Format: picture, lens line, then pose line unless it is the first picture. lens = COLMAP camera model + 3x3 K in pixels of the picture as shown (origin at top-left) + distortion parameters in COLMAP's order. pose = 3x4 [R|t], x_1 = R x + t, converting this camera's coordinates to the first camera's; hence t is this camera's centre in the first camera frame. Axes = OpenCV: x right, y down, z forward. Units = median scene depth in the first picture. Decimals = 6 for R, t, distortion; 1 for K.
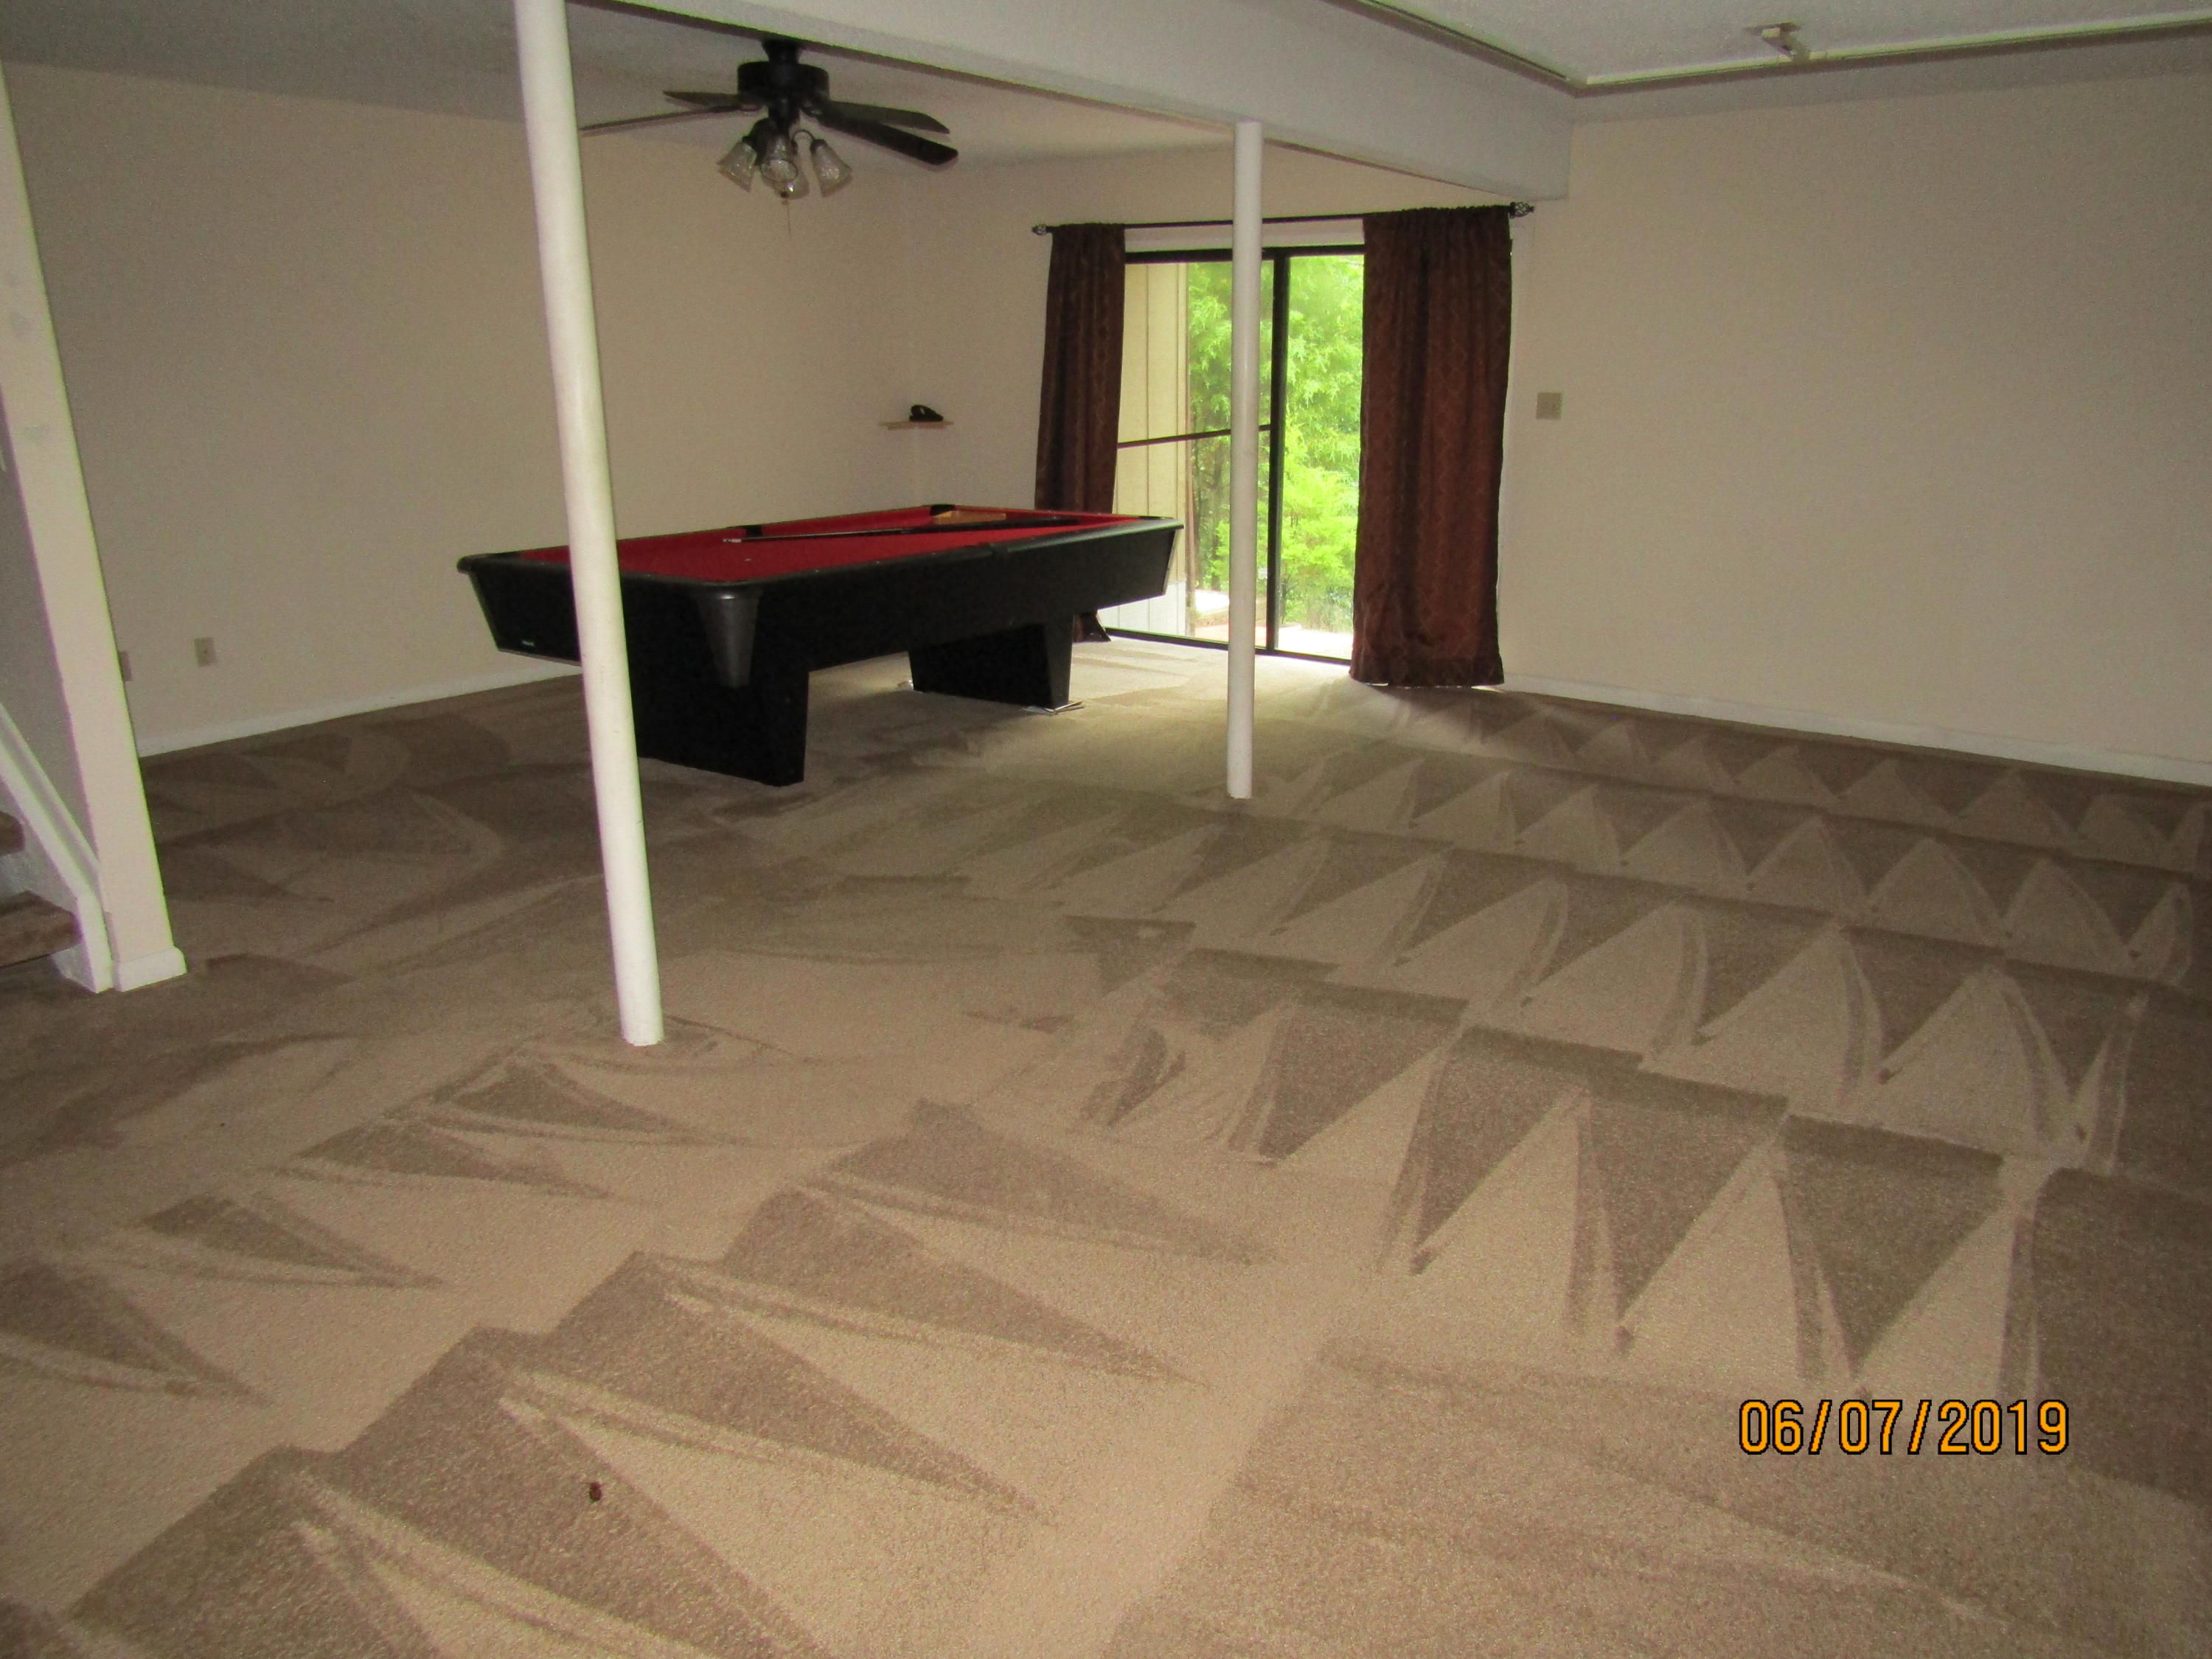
lens RADIAL K [[1585.9, 0, 1106.0], [0, 1585.9, 829.5], [0, 0, 1]] dist [-0.004881, -0.002272]
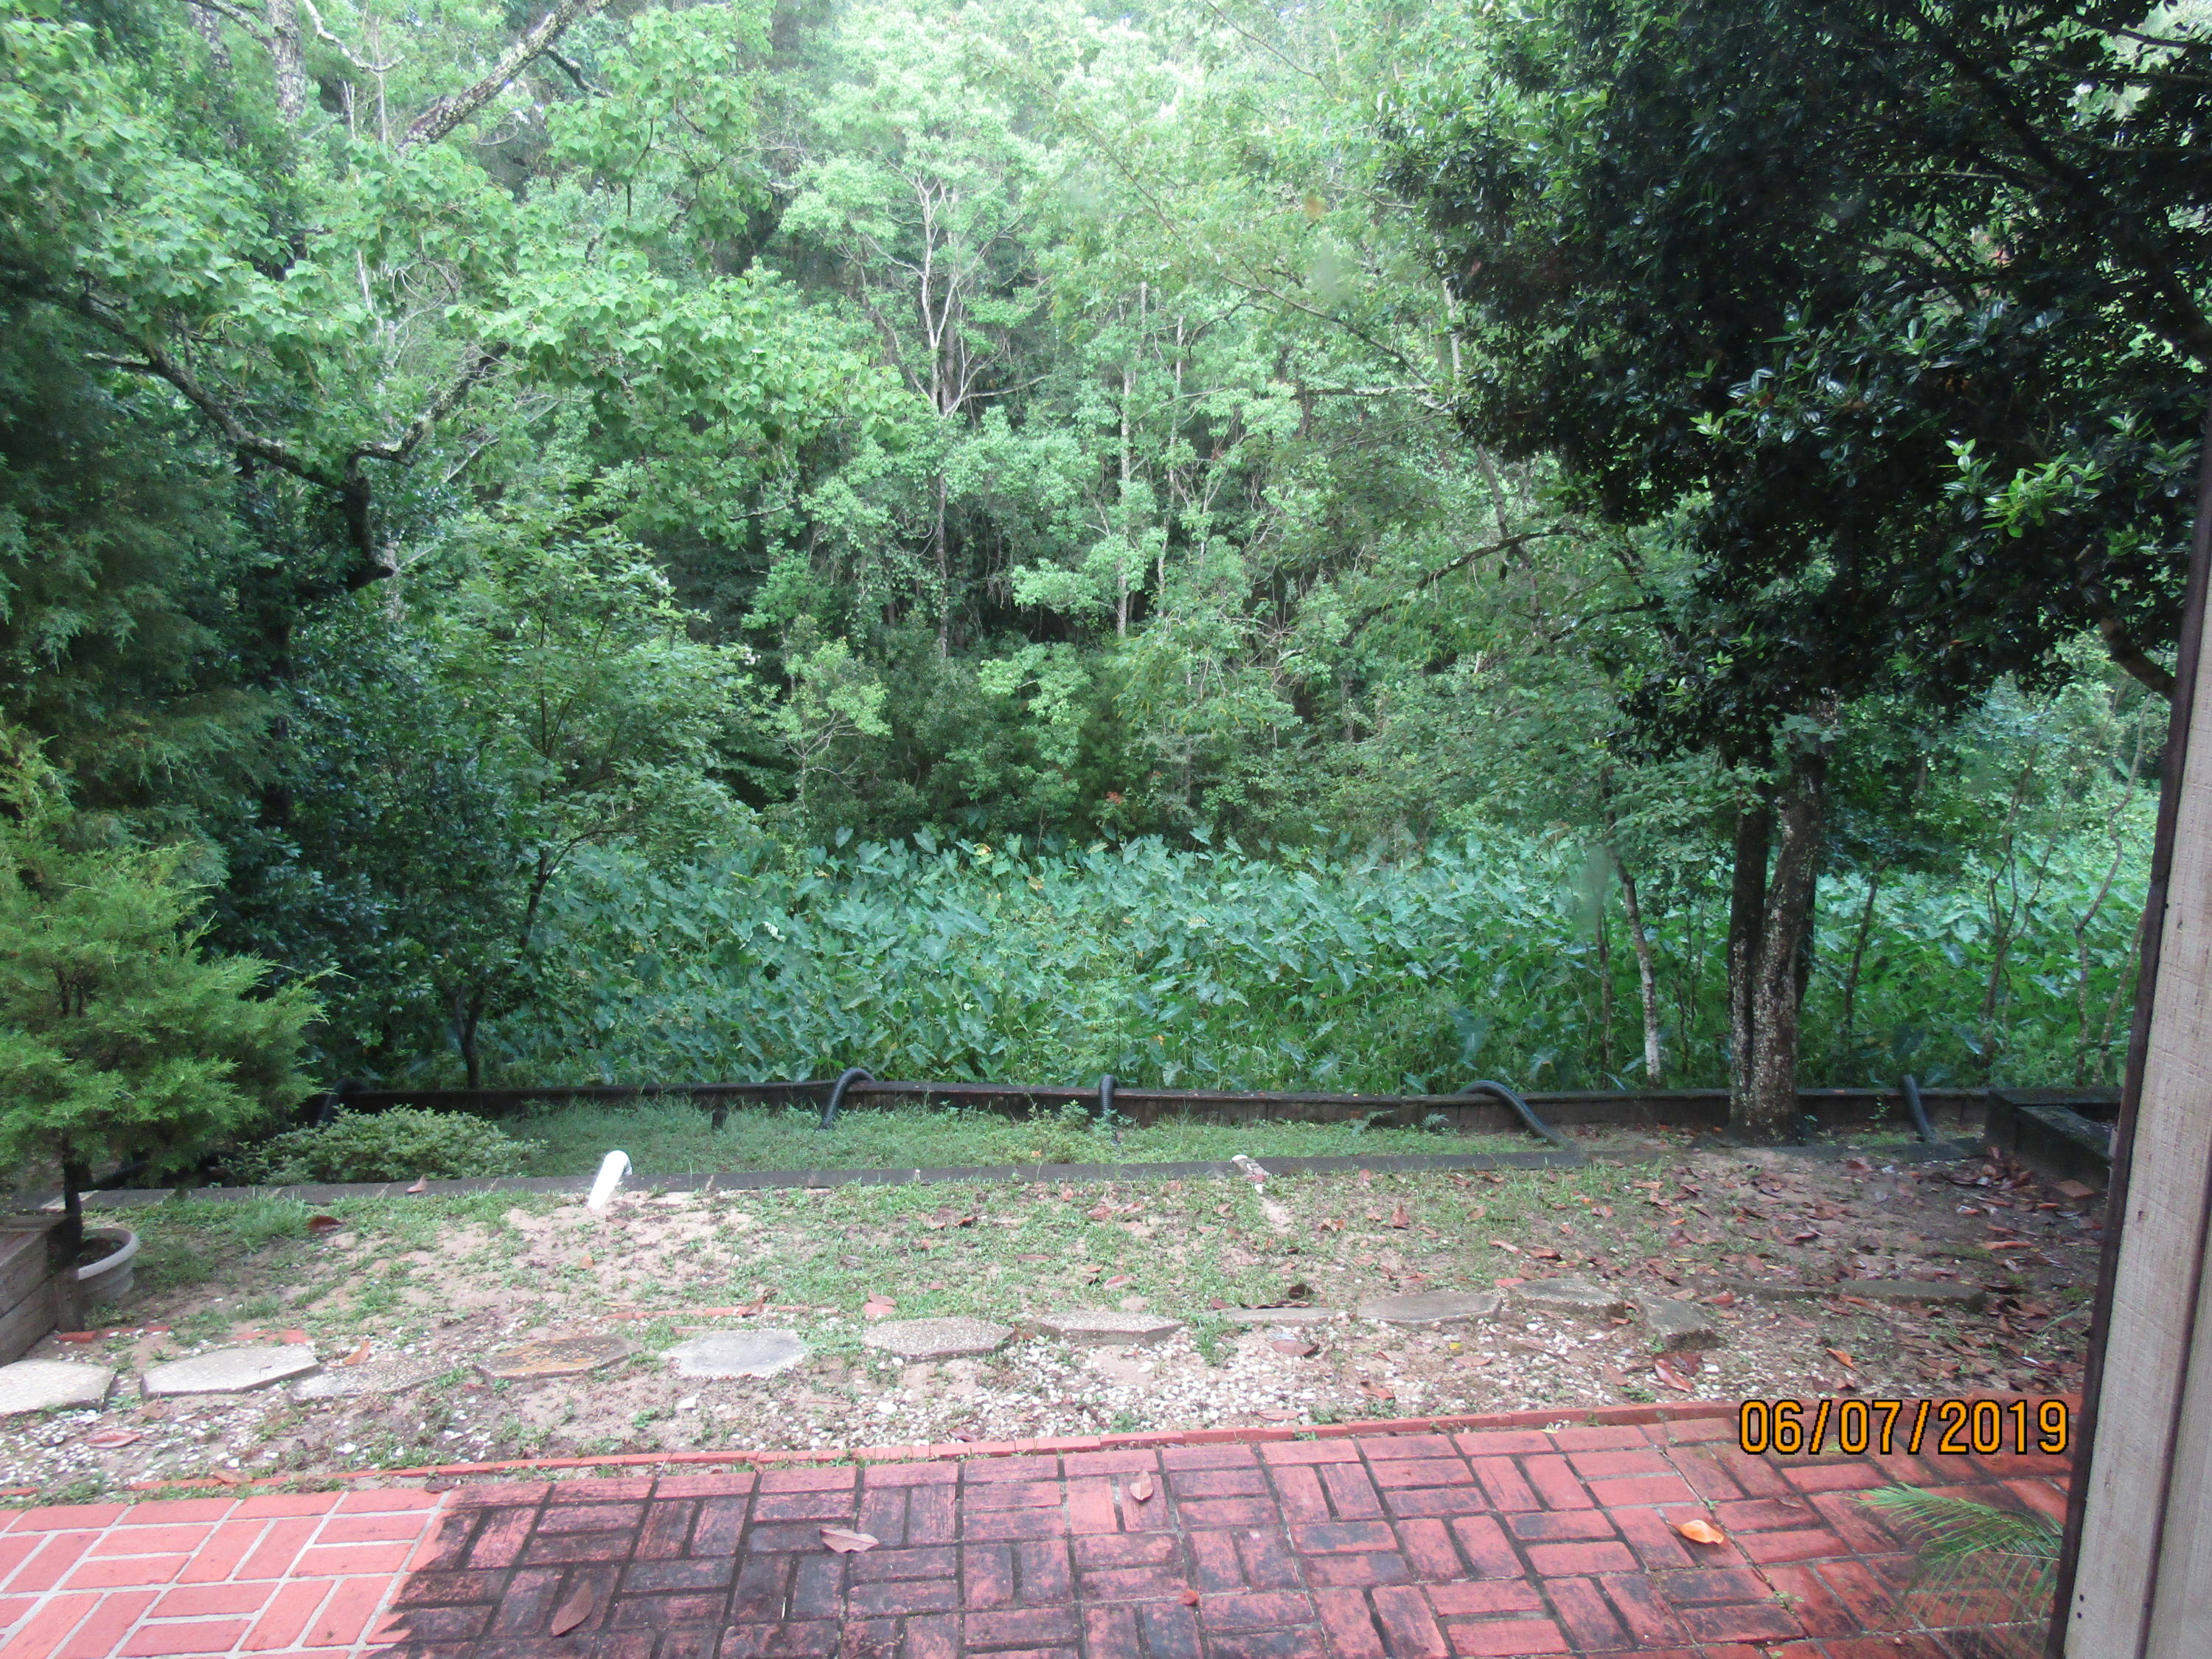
lens RADIAL K [[1585.9, 0, 1106.0], [0, 1585.9, 829.5], [0, 0, 1]] dist [-0.004881, -0.002272]
pose [[0.763269, -0.123130, 0.634239, 0.067533], [0.188806, 0.981328, -0.036704, -0.155765], [-0.617877, 0.147763, 0.772265, 0.506236]]
